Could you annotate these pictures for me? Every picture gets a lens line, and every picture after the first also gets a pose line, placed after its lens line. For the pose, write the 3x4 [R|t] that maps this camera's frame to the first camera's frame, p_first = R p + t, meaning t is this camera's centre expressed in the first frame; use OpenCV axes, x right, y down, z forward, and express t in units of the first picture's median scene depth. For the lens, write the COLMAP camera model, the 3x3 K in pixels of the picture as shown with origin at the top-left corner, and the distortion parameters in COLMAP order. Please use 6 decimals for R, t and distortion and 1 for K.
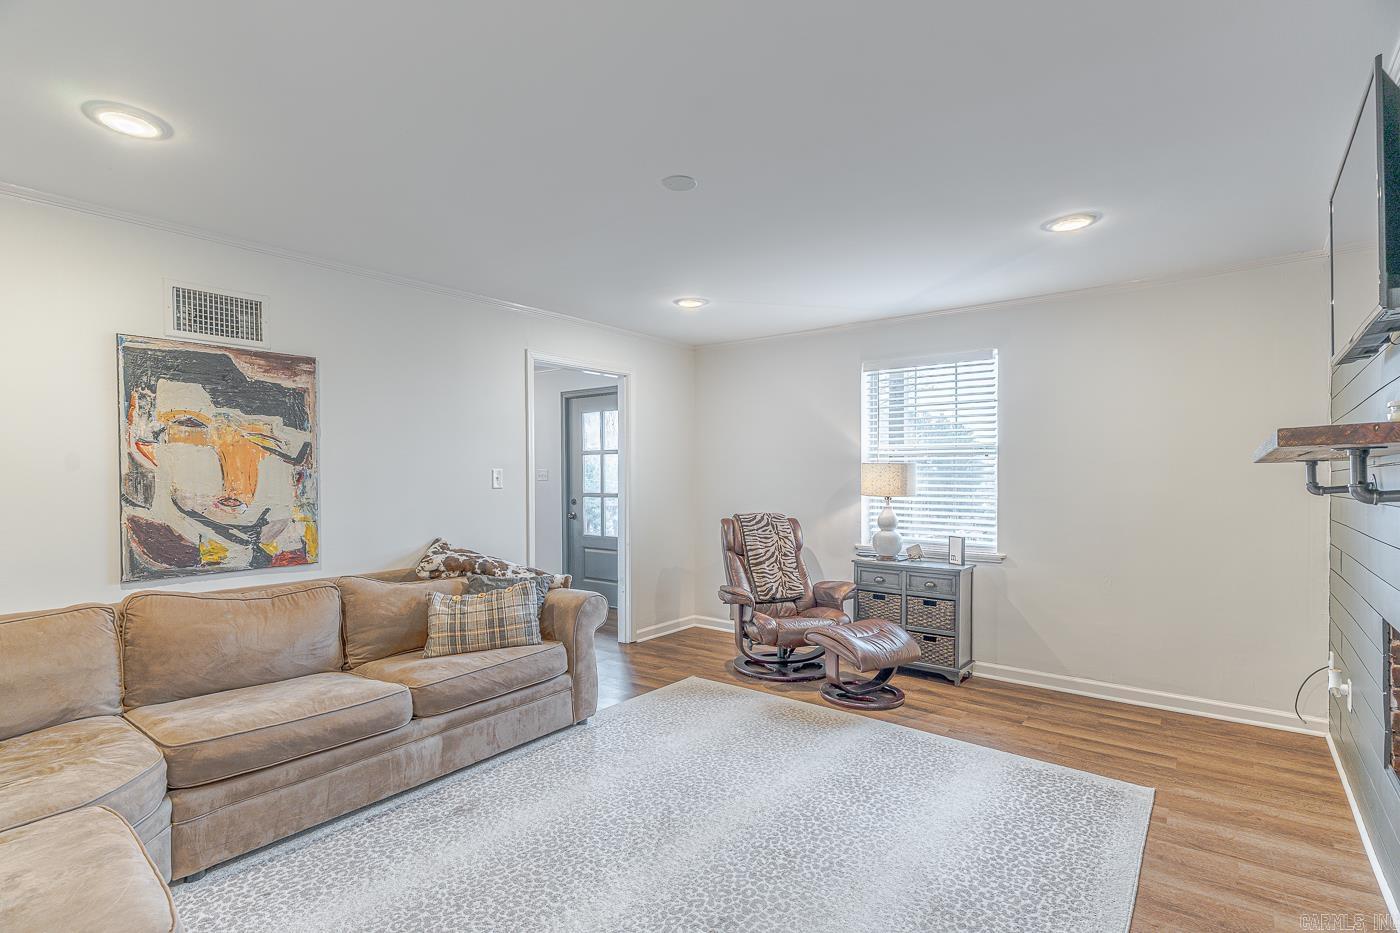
lens RADIAL K [[682.3, 0, 699.7], [0, 682.3, 476.0], [0, 0, 1]] dist [-0.002829, 0.000121]
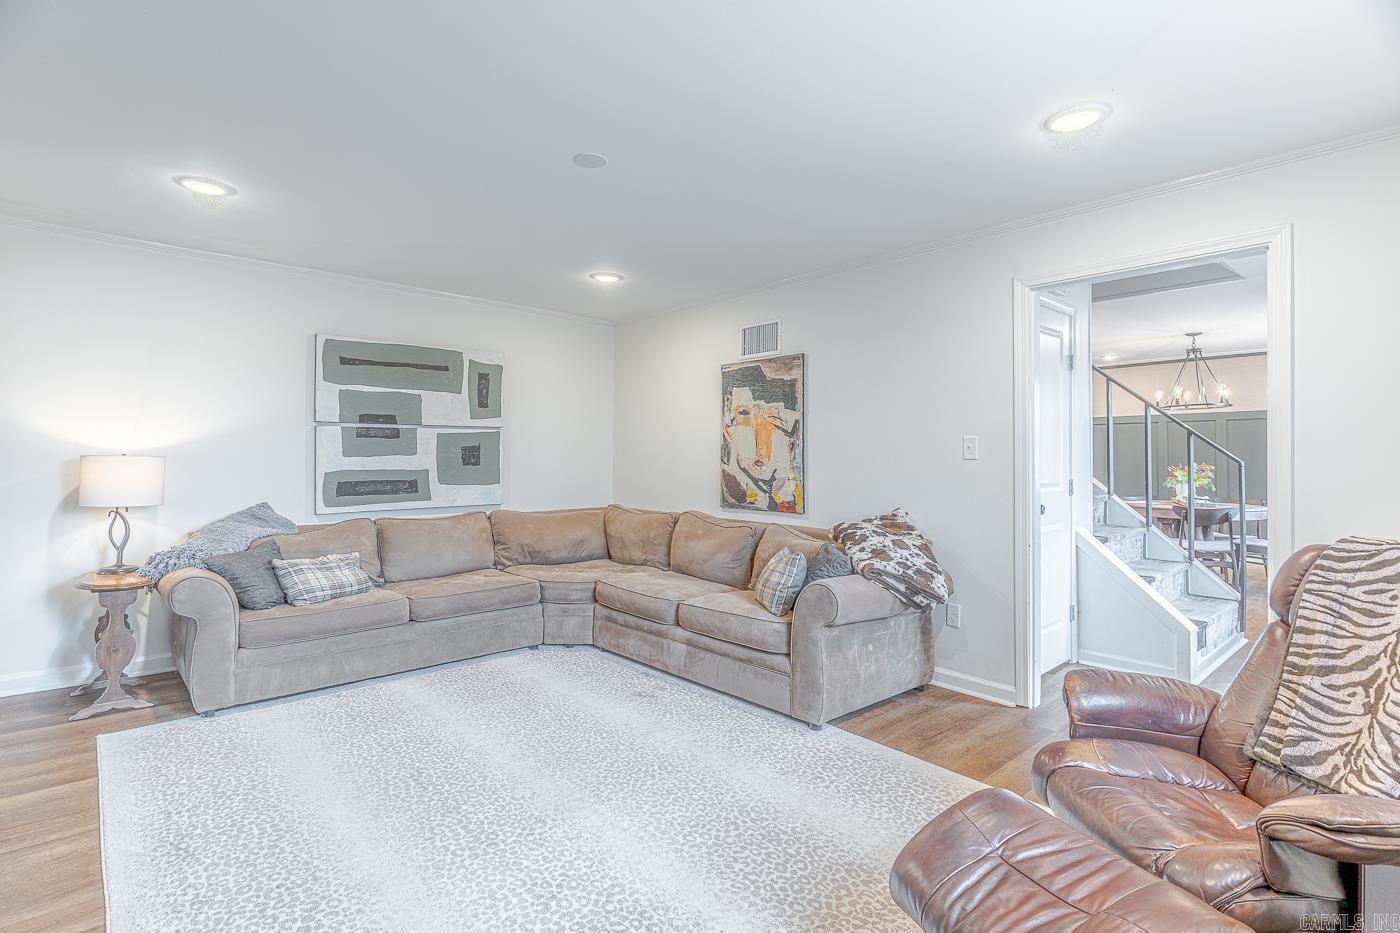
lens RADIAL K [[682.3, 0, 689.2], [0, 682.3, 443.3], [0, 0, 1]] dist [-0.002829, 0.000121]
pose [[-0.189009, -0.010673, -0.981917, 0.795818], [0.000554, 0.999940, -0.010976, 0.010467], [0.981975, -0.002619, -0.188991, 1.122221]]
